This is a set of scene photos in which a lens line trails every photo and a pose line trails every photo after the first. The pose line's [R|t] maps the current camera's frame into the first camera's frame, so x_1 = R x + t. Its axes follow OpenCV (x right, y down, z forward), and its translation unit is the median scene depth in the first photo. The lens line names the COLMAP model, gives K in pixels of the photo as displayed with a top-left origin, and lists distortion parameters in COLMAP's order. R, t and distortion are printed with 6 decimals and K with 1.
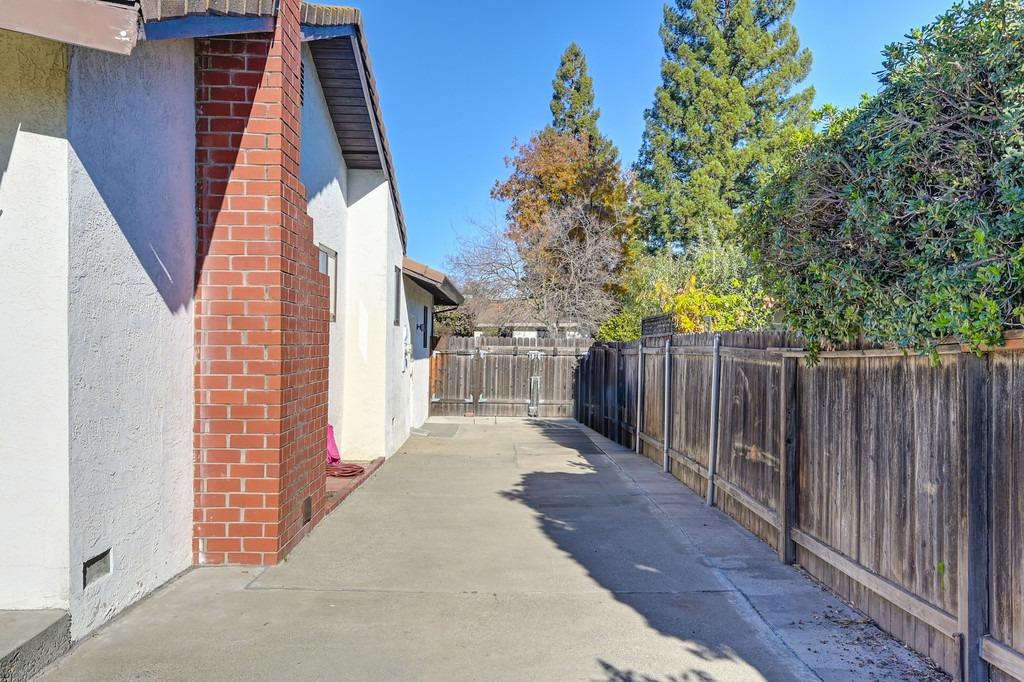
lens RADIAL K [[908.1, 0, 512.0], [0, 908.1, 341.0], [0, 0, 1]] dist [0.001508, 0.000535]
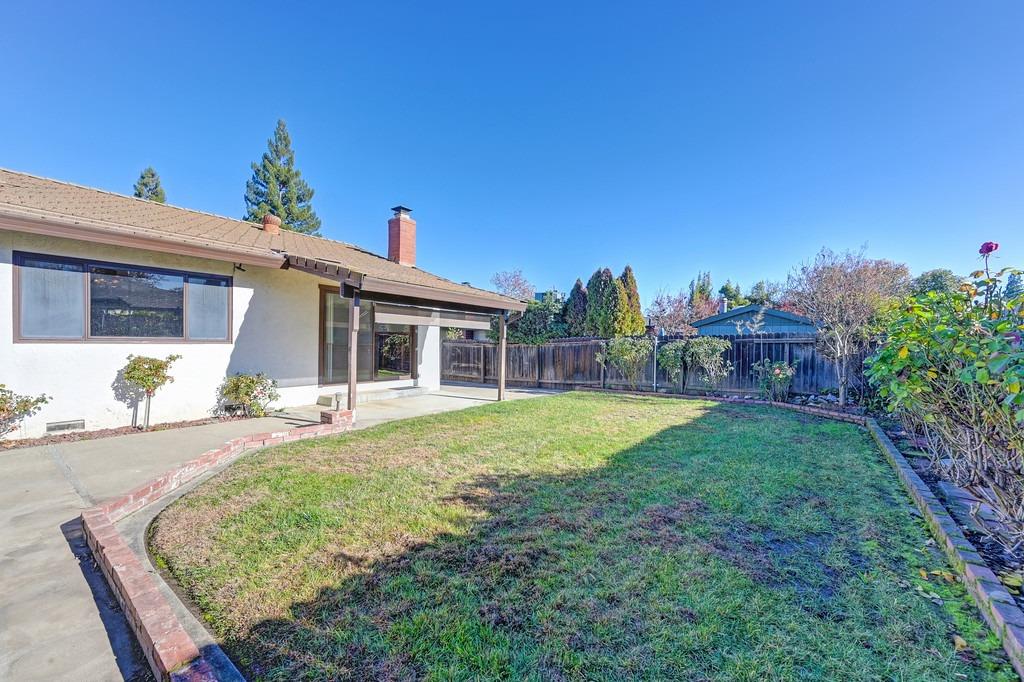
lens RADIAL K [[402.1, 0, 515.1], [0, 402.1, 346.3], [0, 0, 1]] dist [-0.002029, 0.000026]
pose [[0.605154, -0.010435, 0.796040, -0.260864], [-0.011375, 0.999699, 0.021752, -0.005093], [-0.796027, -0.022218, 0.604853, -0.104125]]
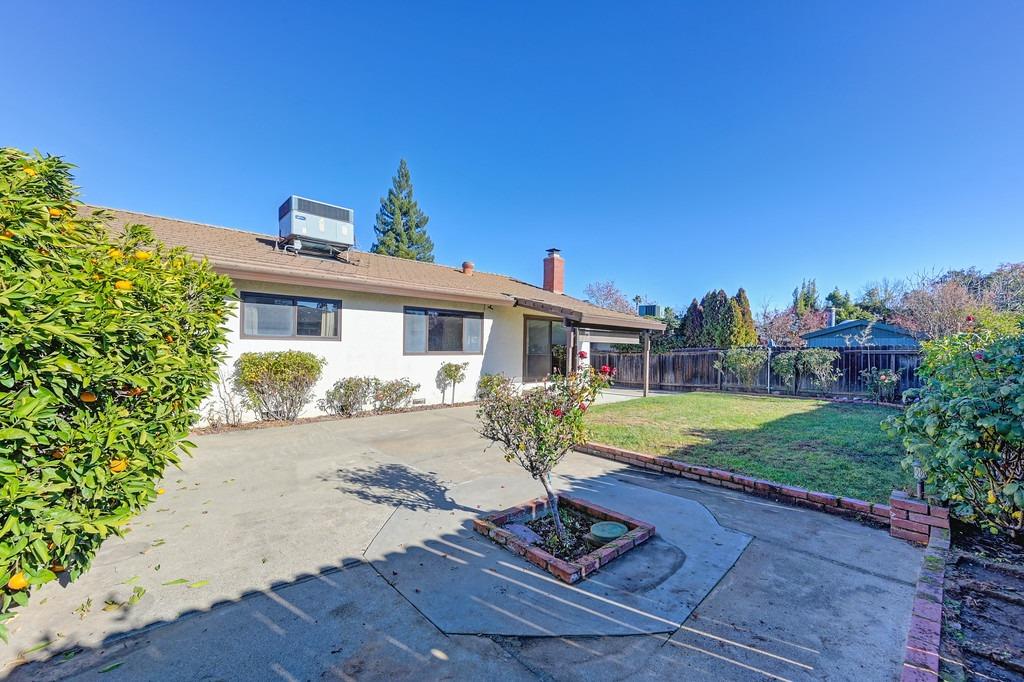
lens RADIAL K [[402.1, 0, 515.1], [0, 402.1, 346.3], [0, 0, 1]] dist [-0.002029, 0.000026]
pose [[0.742709, -0.000153, 0.669614, -0.374089], [-0.007960, 0.999927, 0.009058, -0.009954], [-0.669567, -0.012057, 0.742654, -0.121876]]
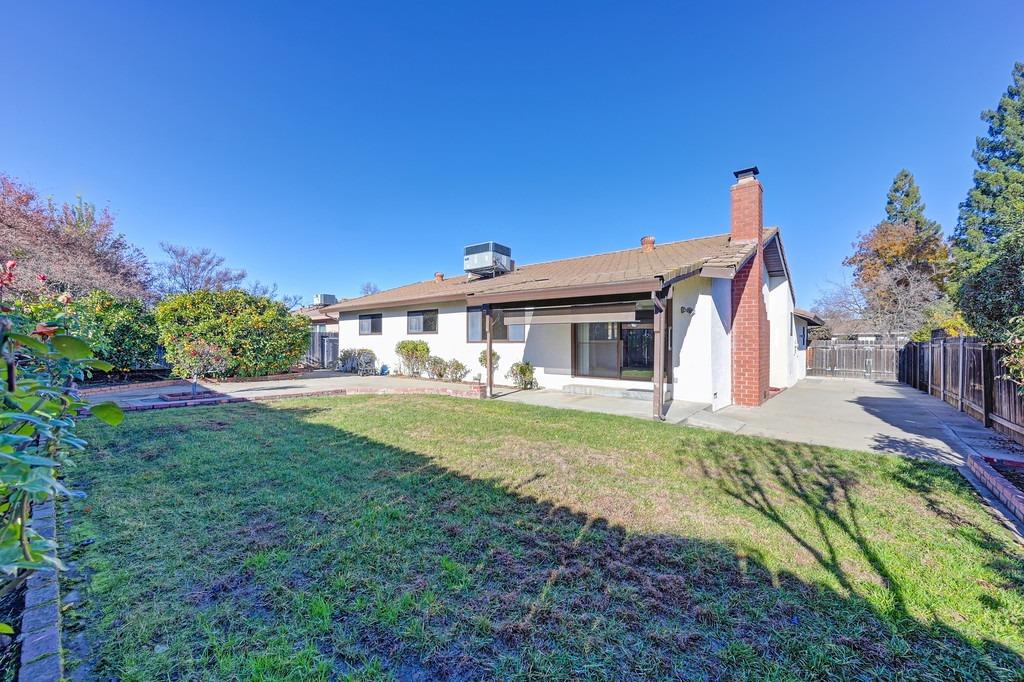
lens RADIAL K [[402.1, 0, 515.1], [0, 402.1, 346.3], [0, 0, 1]] dist [-0.002029, 0.000026]
pose [[0.758996, -0.003780, -0.651084, 0.005789], [0.007460, 0.999968, 0.002892, 0.000973], [0.651052, -0.007052, 0.759000, -0.122970]]
